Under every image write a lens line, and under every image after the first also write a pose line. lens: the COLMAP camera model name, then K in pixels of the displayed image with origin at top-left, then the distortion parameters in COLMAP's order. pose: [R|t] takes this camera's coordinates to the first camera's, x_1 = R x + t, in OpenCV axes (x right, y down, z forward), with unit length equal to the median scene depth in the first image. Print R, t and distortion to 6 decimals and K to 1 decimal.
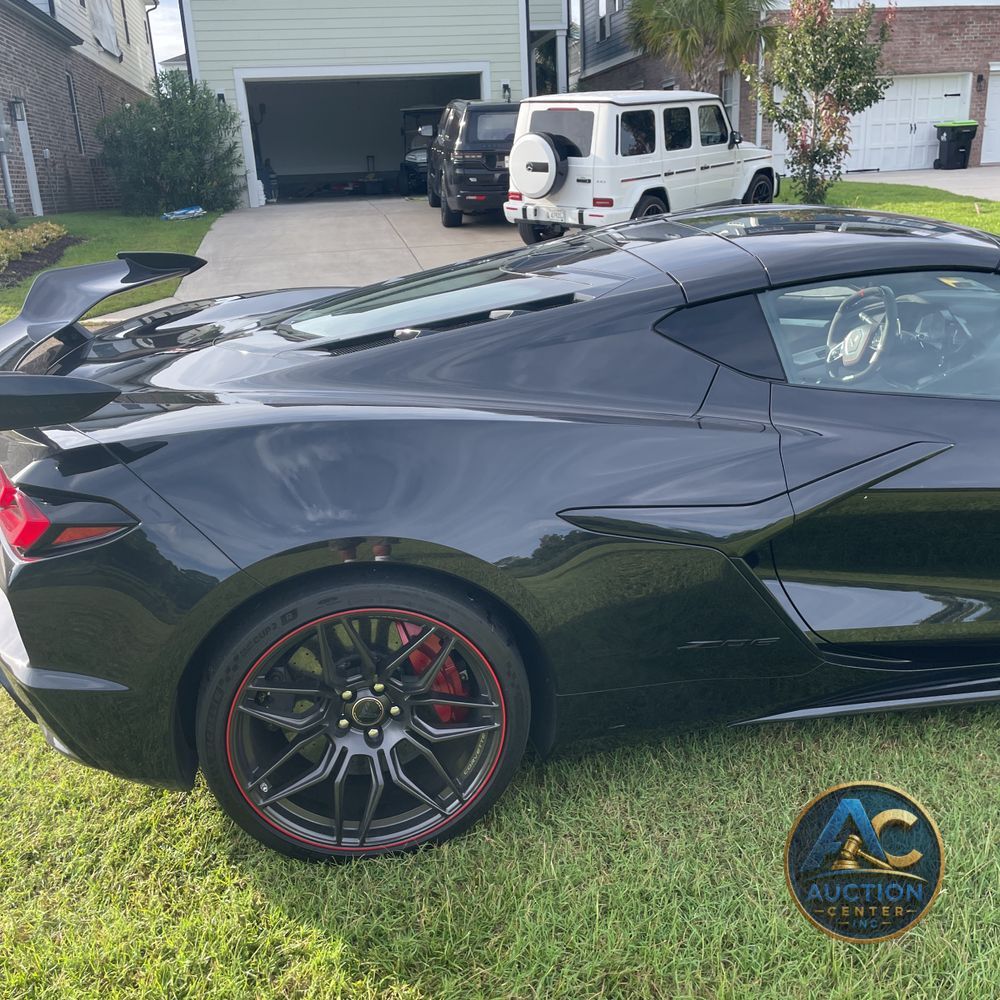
lens RADIAL K [[1012.0, 0, 500.0], [0, 1012.0, 500.0], [0, 0, 1]] dist [0.091283, -0.120335]
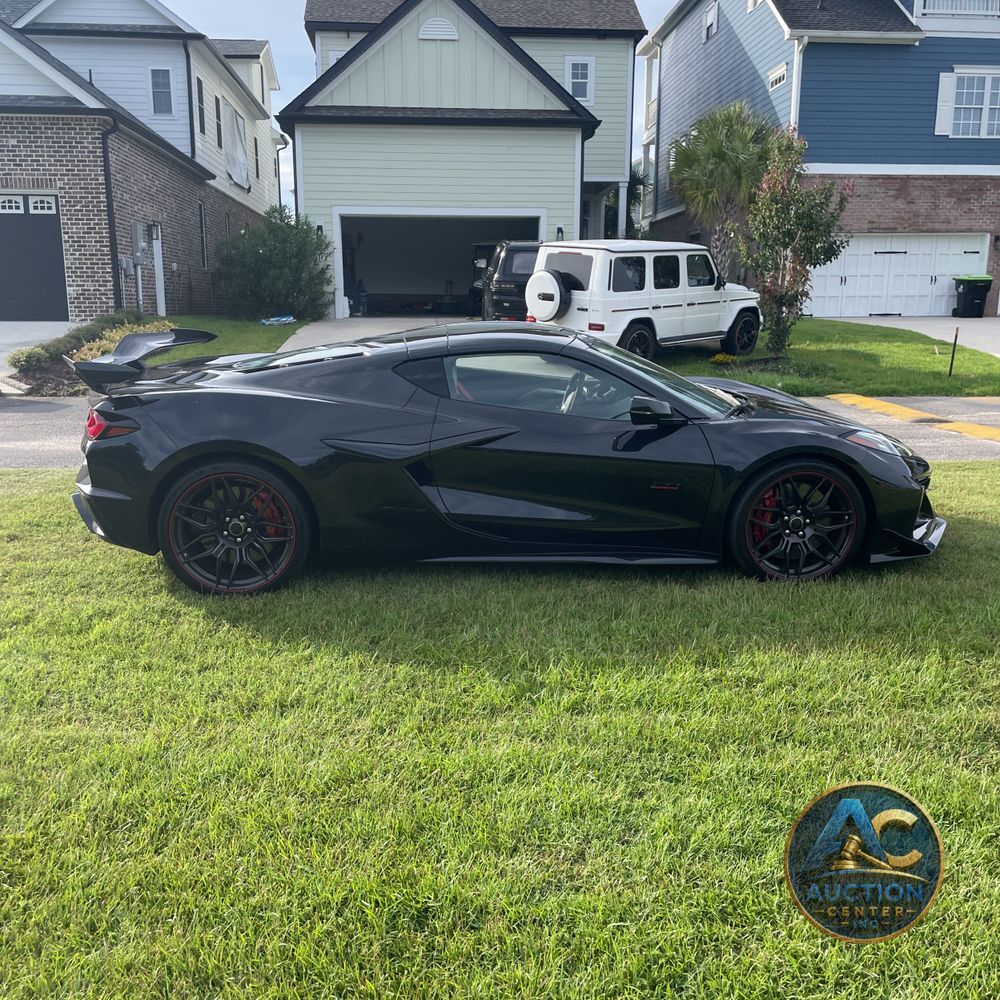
lens RADIAL K [[1026.1, 0, 500.0], [0, 1026.1, 500.0], [0, 0, 1]] dist [0.106221, -0.139207]
pose [[0.992807, 0.068585, -0.098135, 0.100397], [-0.079598, 0.990391, -0.113095, 0.054454], [0.089435, 0.120093, 0.988726, -0.179944]]
